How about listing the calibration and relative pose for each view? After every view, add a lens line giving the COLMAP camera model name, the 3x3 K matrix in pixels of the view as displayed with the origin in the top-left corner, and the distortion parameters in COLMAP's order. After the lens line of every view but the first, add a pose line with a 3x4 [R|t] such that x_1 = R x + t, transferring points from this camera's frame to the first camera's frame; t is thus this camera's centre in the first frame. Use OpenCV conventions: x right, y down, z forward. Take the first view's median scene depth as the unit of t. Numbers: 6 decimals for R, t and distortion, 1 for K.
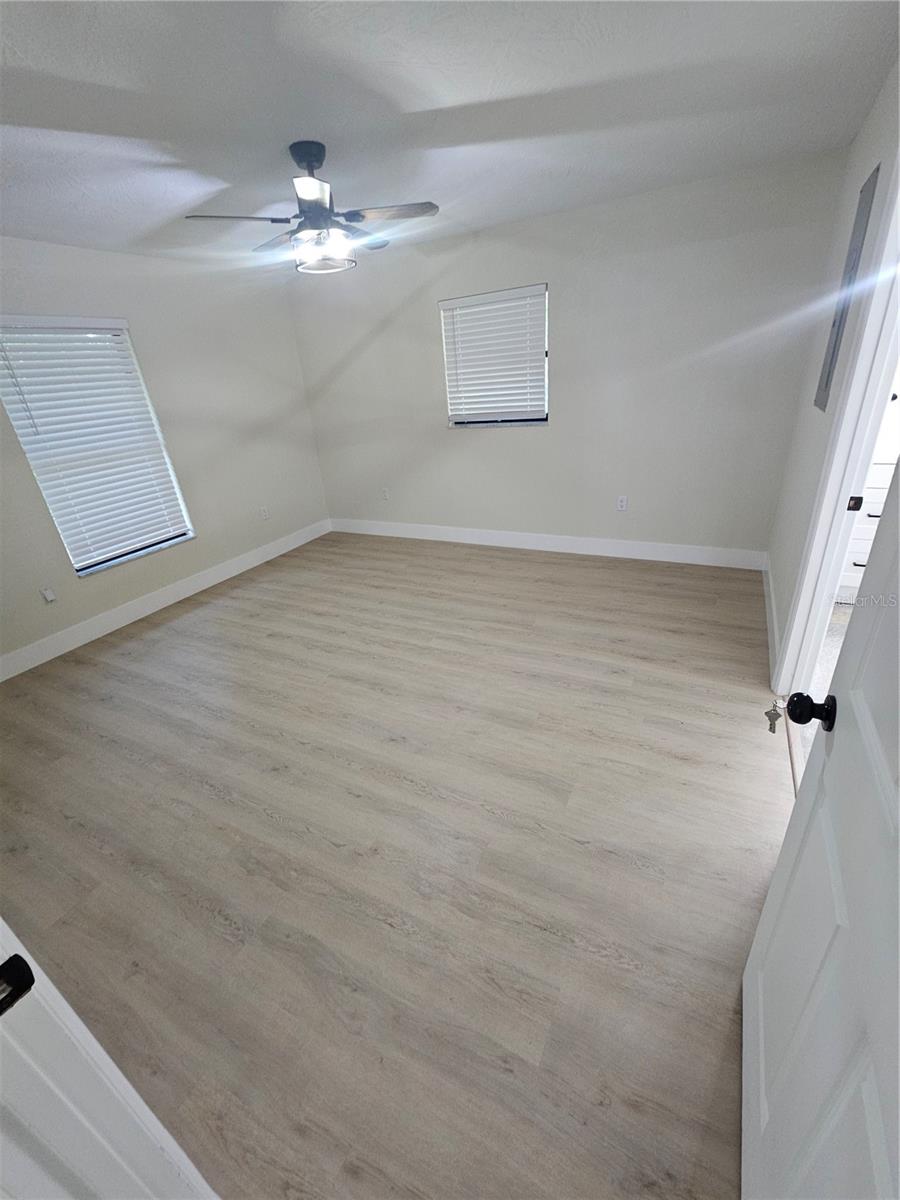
lens RADIAL K [[494.6, 0, 455.4], [0, 494.6, 603.7], [0, 0, 1]] dist [-0.000860, 0.000247]
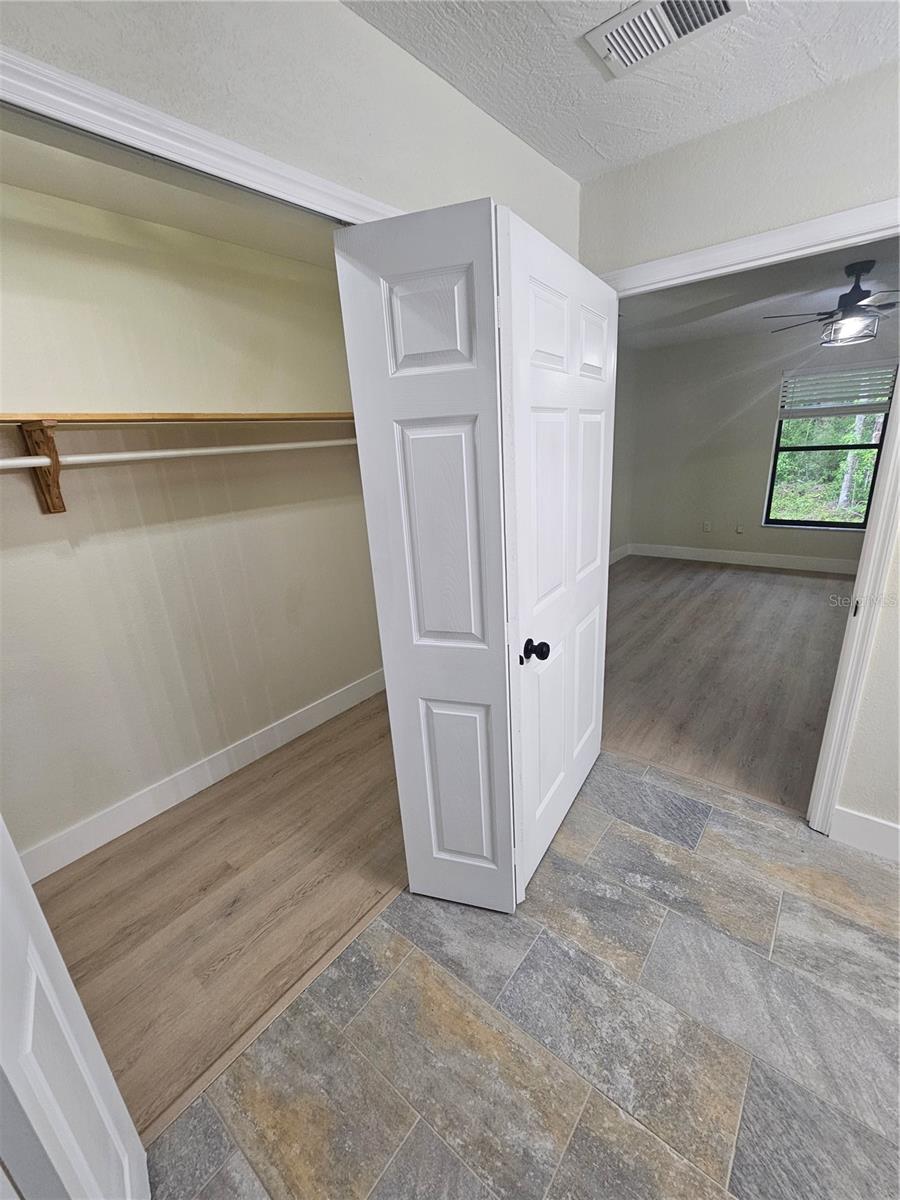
lens RADIAL K [[494.6, 0, 455.4], [0, 494.6, 603.7], [0, 0, 1]] dist [-0.000860, 0.000247]
pose [[-0.181987, 0.397616, -0.899323, 1.395132], [-0.353925, 0.826810, 0.437176, -0.279312], [0.917397, 0.397853, -0.009742, 0.273203]]
